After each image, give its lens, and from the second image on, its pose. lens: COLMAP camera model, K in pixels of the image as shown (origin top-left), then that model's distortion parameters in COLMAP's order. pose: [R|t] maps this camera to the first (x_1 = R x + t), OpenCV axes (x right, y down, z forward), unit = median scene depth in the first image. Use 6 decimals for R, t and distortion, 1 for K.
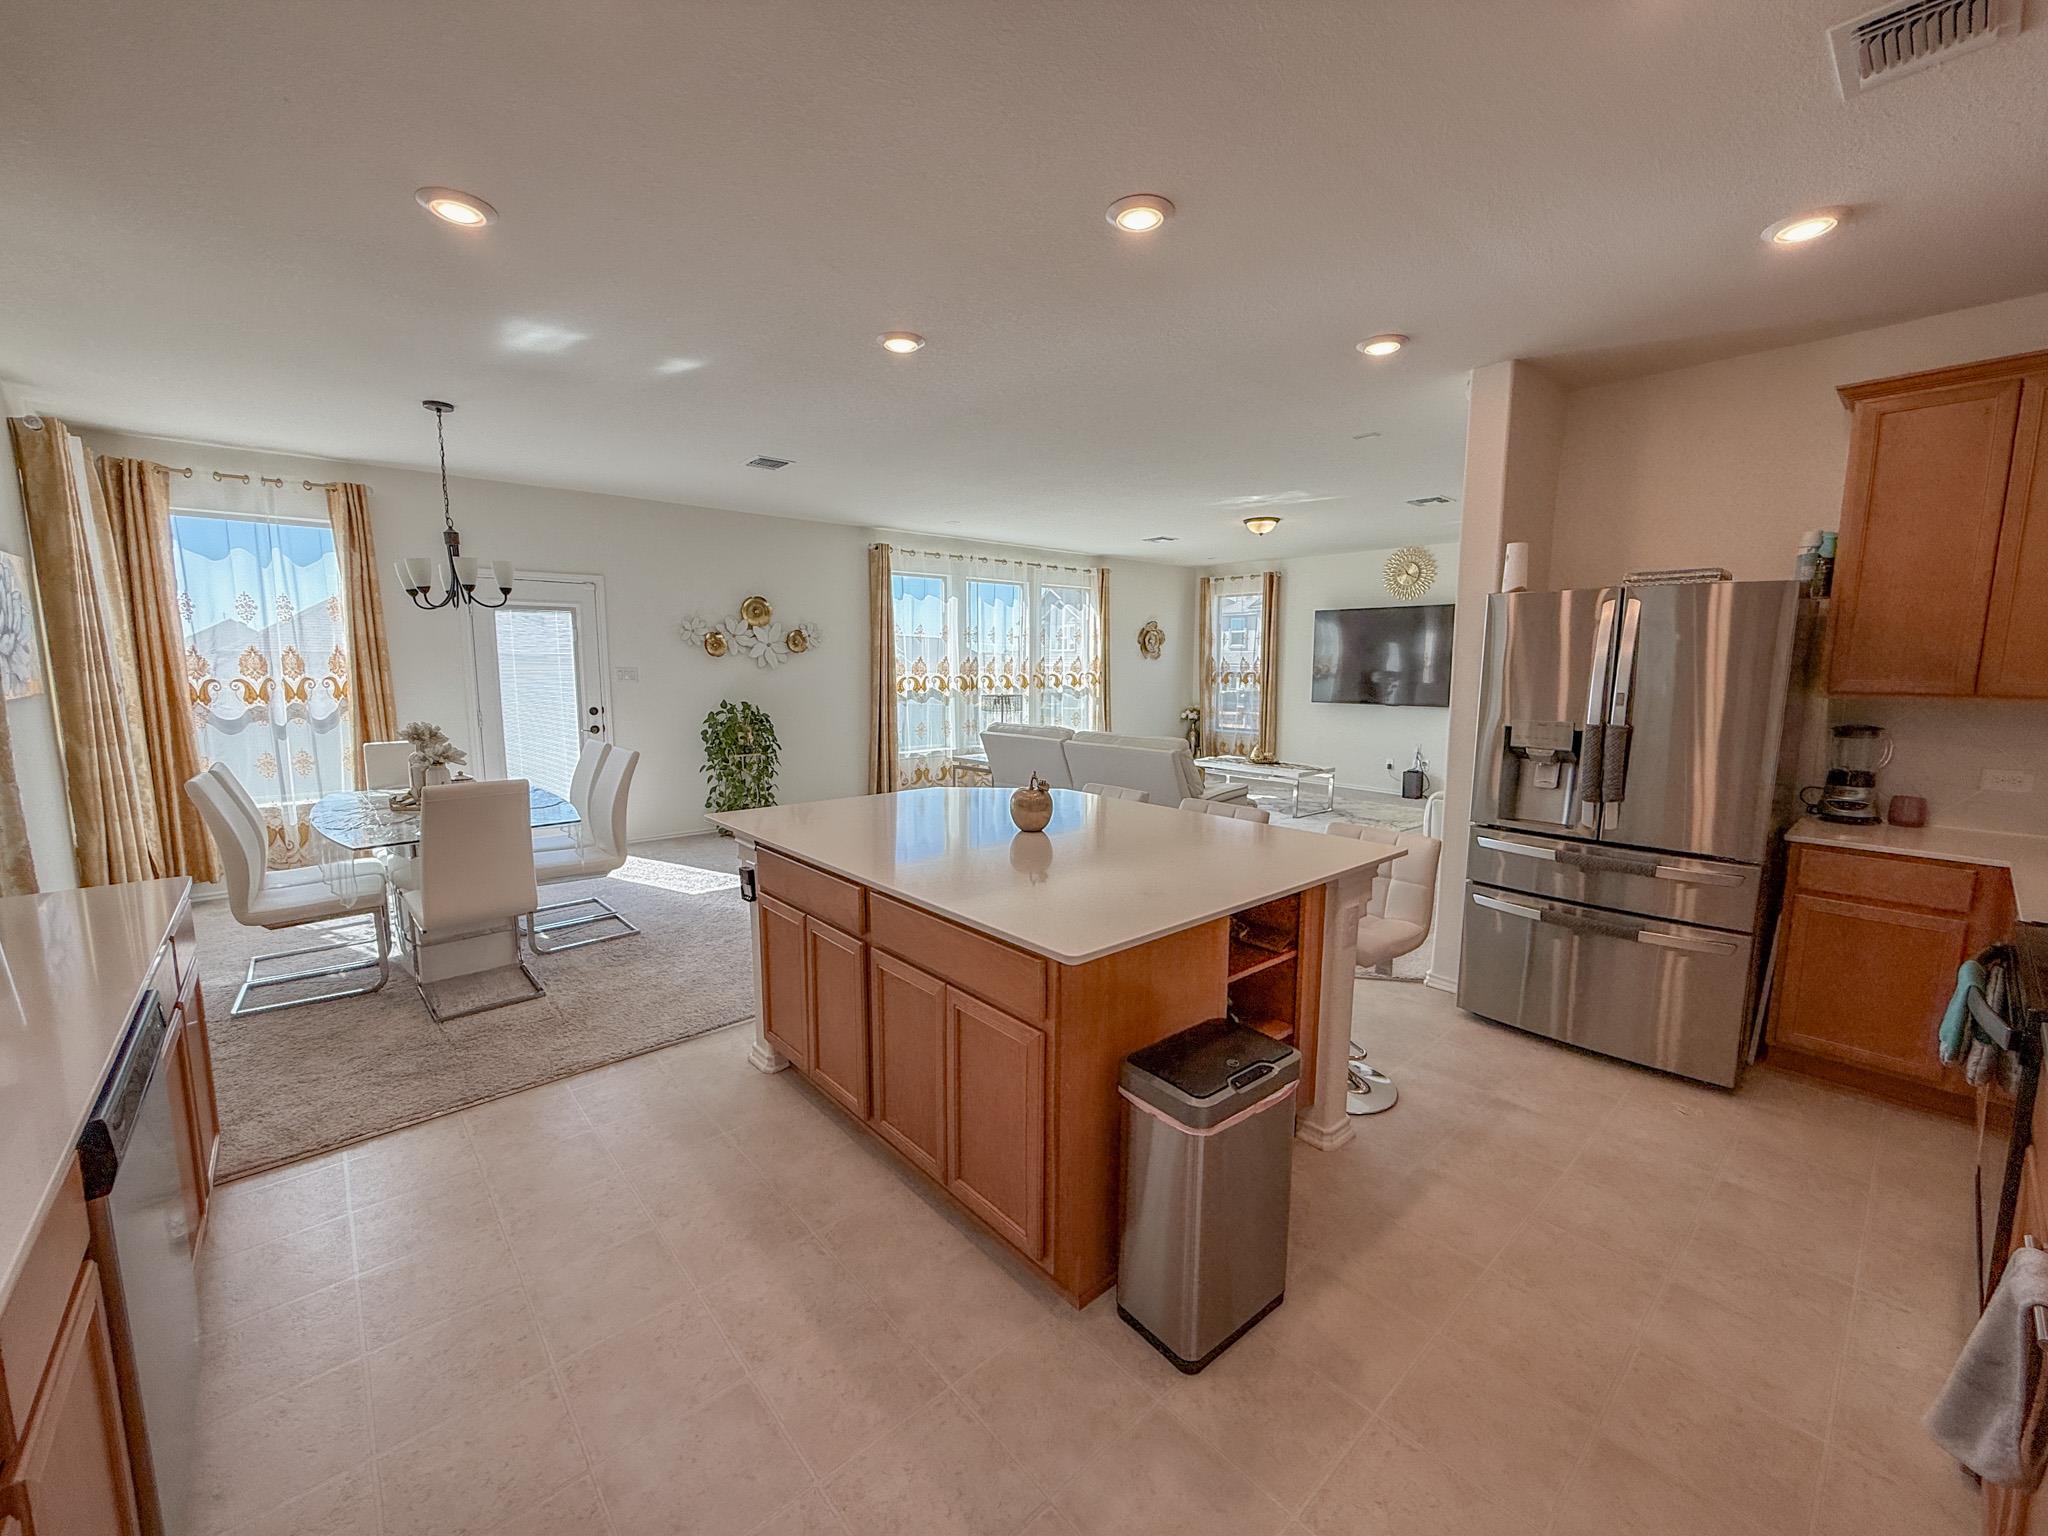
lens RADIAL K [[820.6, 0, 1027.2], [0, 820.6, 763.7], [0, 0, 1]] dist [-0.000822, 0.000339]
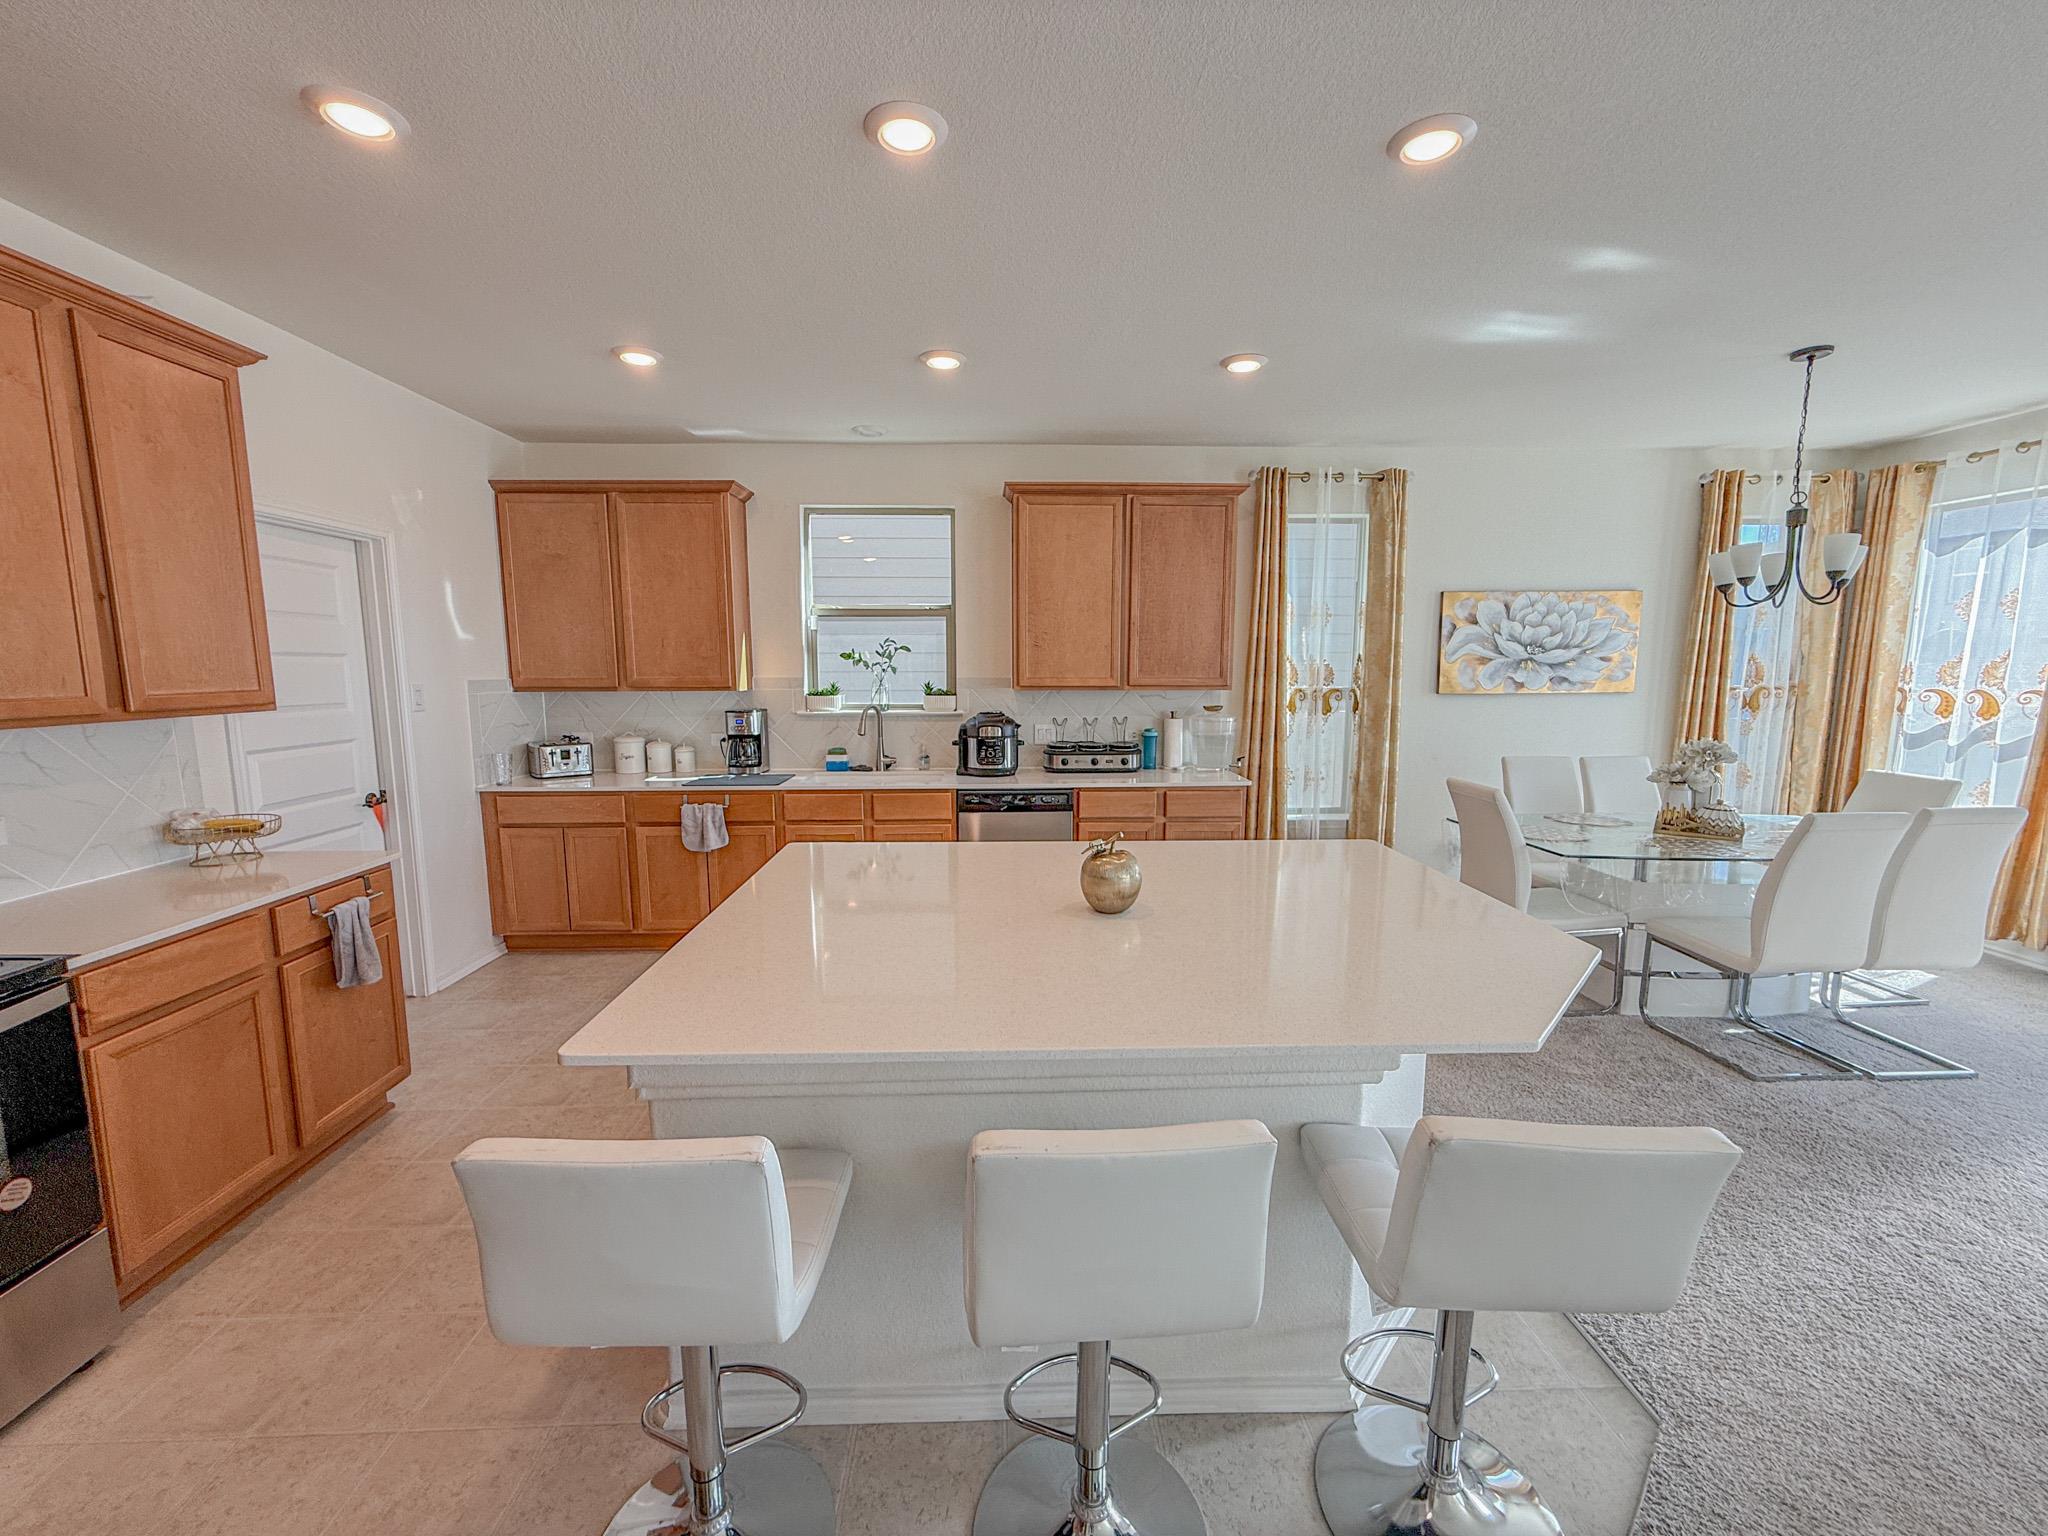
lens RADIAL K [[820.6, 0, 1017.8], [0, 820.6, 770.9], [0, 0, 1]] dist [-0.000822, 0.000339]
pose [[-0.636616, 0.103103, -0.764258, 0.216941], [-0.097780, 0.972233, 0.212609, -0.068060], [0.764957, 0.210080, -0.608857, 0.497983]]
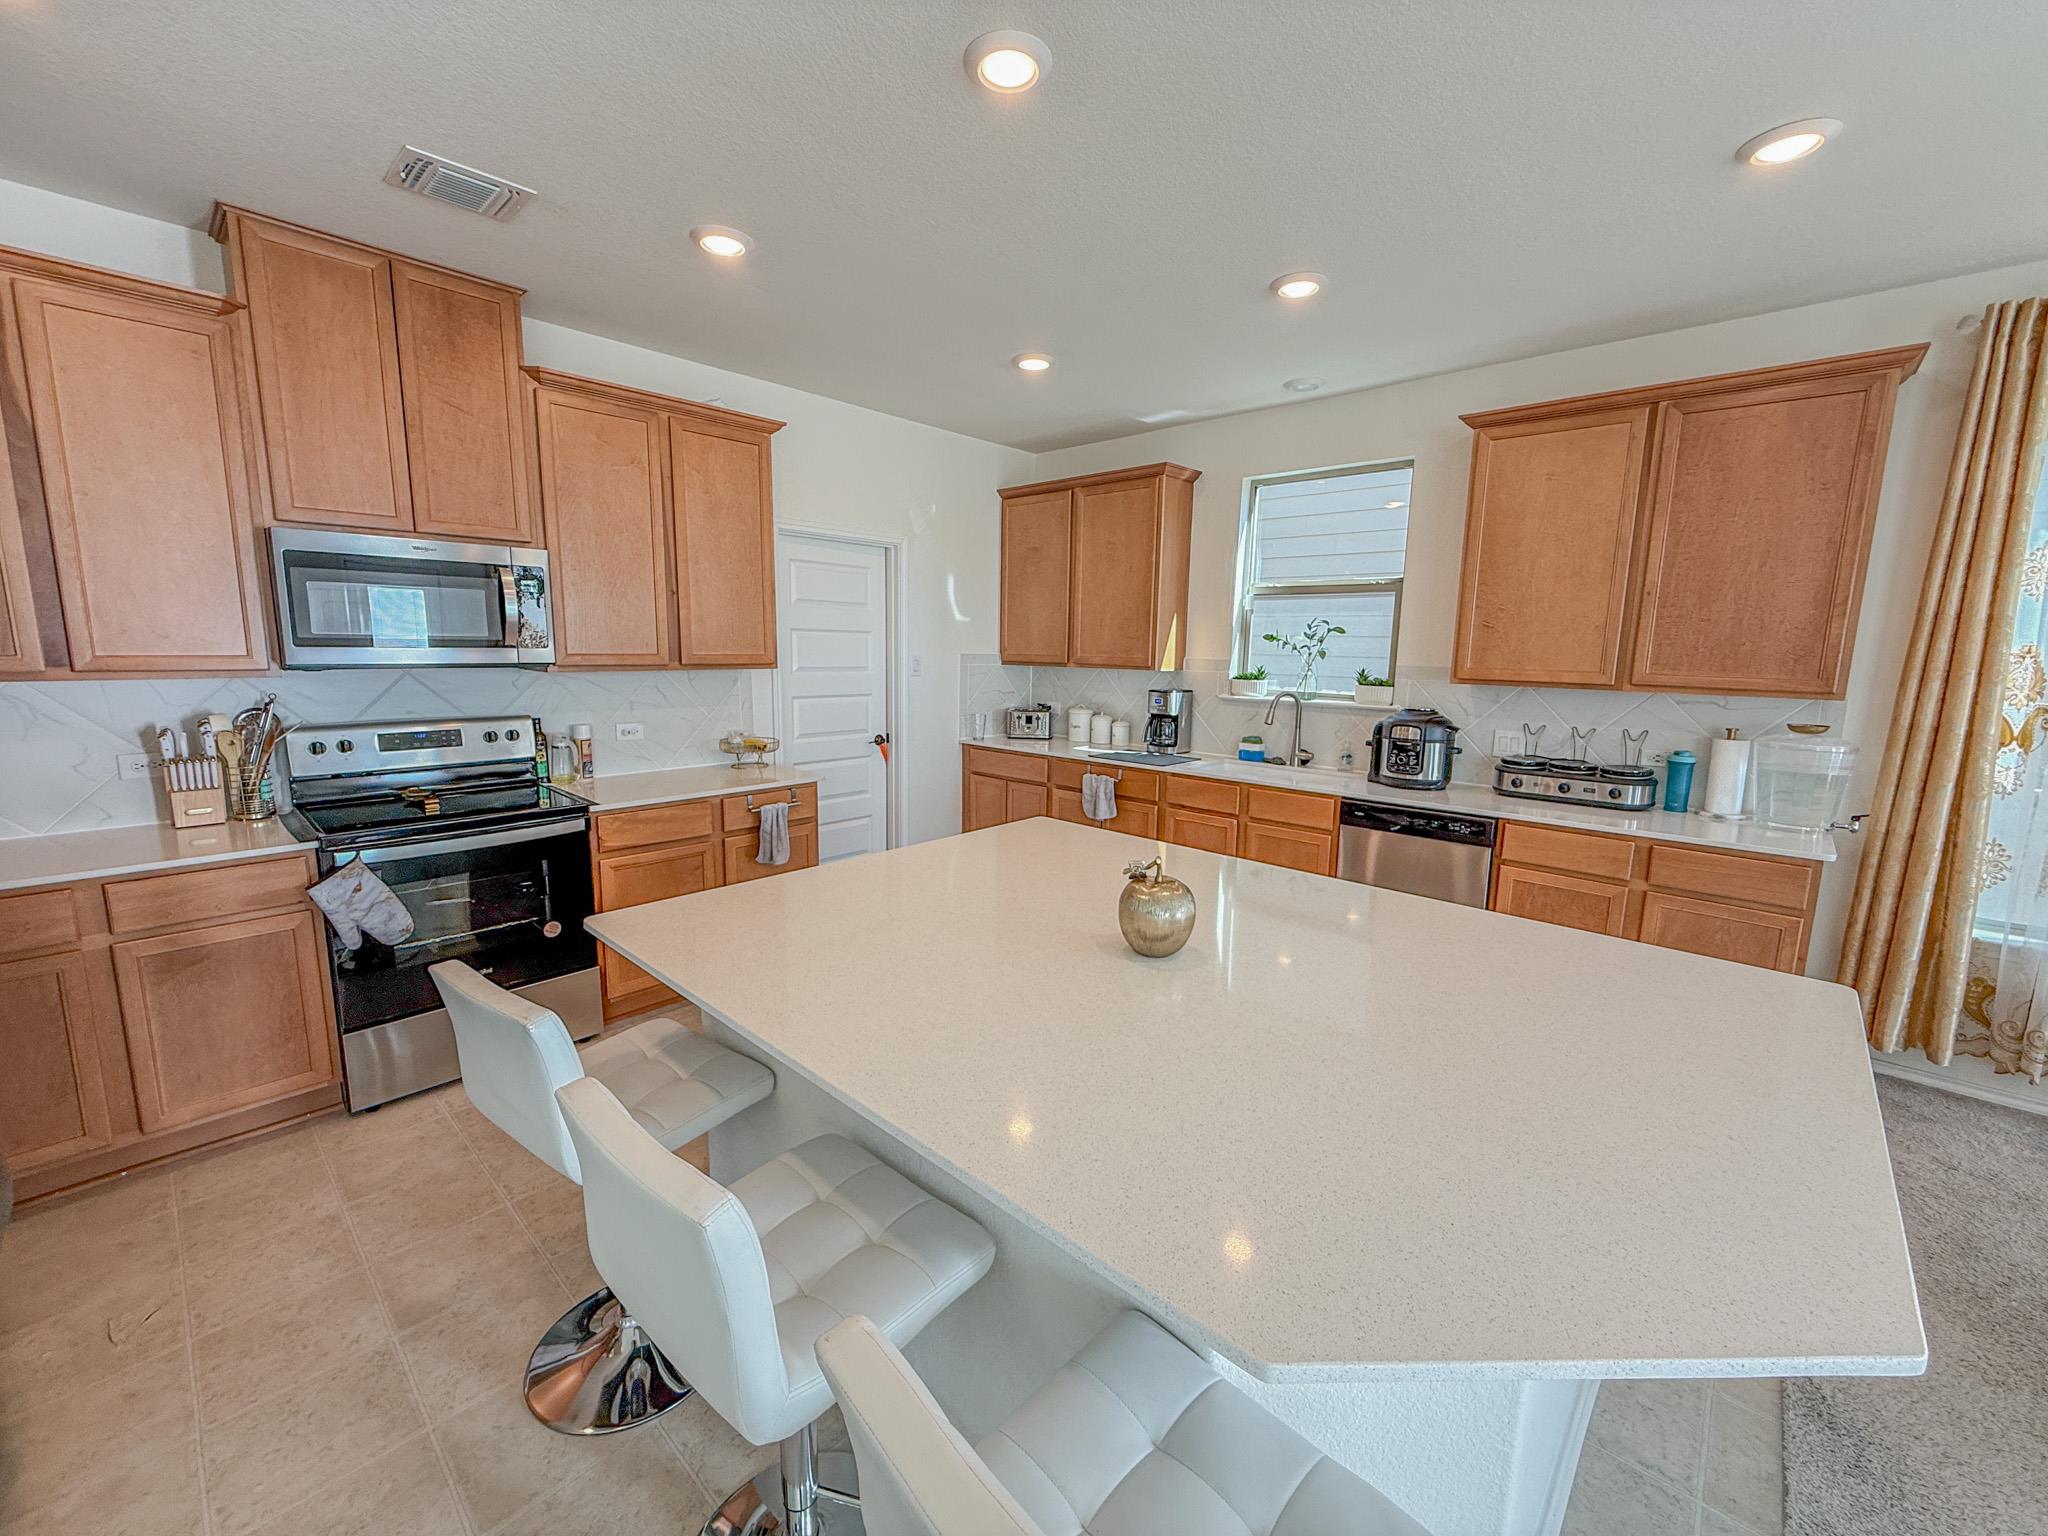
lens RADIAL K [[820.6, 0, 1019.7], [0, 820.6, 768.6], [0, 0, 1]] dist [-0.000822, 0.000339]
pose [[-0.995157, -0.000986, -0.098294, 0.053758], [-0.028380, 0.960252, 0.277689, -0.073975], [0.094113, 0.279134, -0.955629, 0.555423]]
